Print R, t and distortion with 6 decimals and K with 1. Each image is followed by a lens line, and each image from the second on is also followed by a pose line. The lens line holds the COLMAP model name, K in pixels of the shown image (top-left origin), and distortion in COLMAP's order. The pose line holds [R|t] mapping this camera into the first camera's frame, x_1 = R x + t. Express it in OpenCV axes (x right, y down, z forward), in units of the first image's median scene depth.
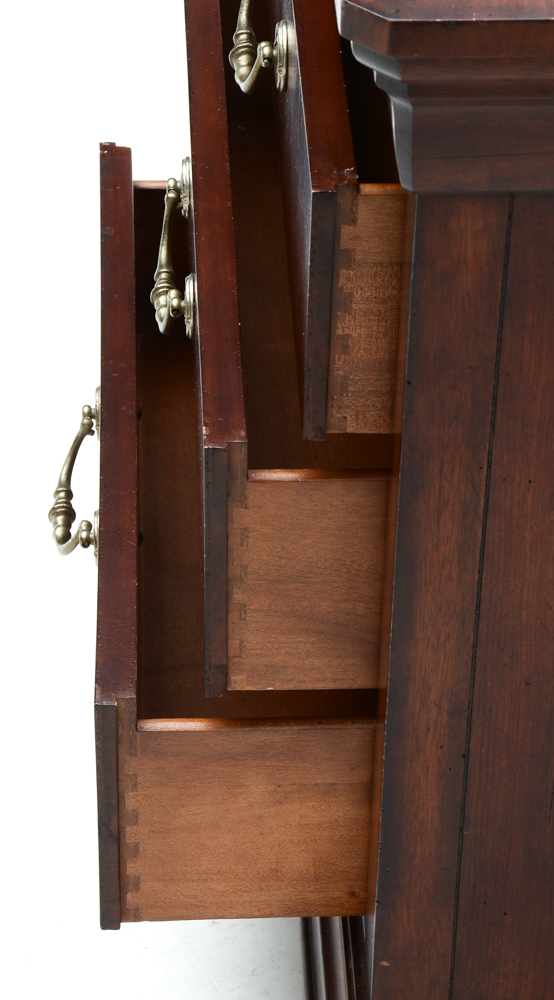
lens RADIAL K [[2882.9, 0, 277.3], [0, 2882.9, 501.5], [0, 0, 1]] dist [0.542517, 0.000000]
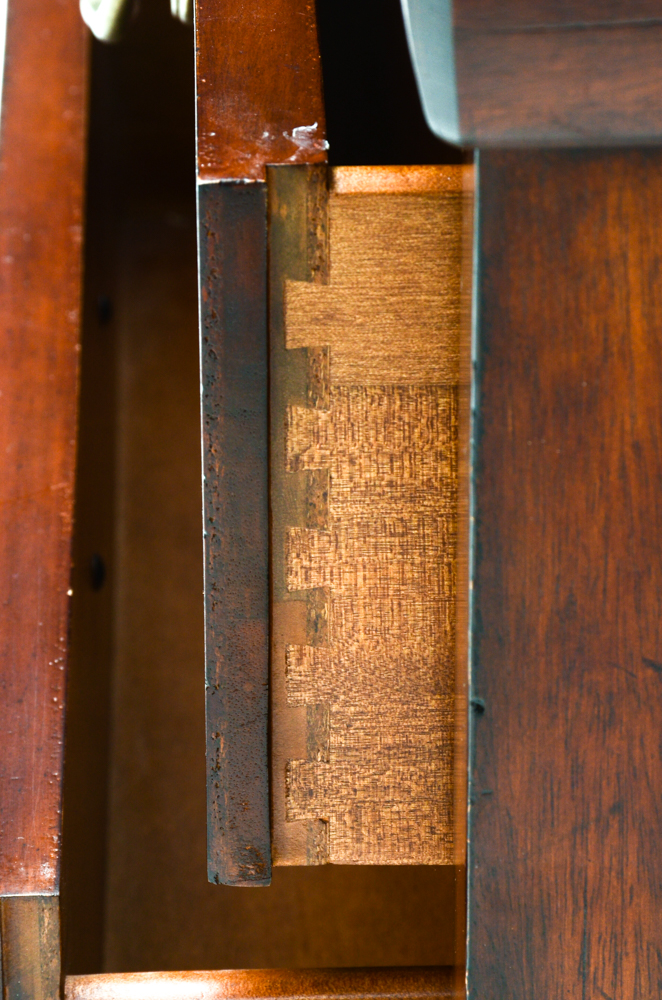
lens RADIAL K [[4848.3, 0, 327.6], [0, 4848.3, 500.1], [0, 0, 1]] dist [1.414839, 0.000000]
pose [[0.999698, -0.017090, -0.017650, 0.036653], [0.015010, 0.993605, -0.111905, -0.000424], [0.019449, 0.111607, 0.993562, 0.393125]]
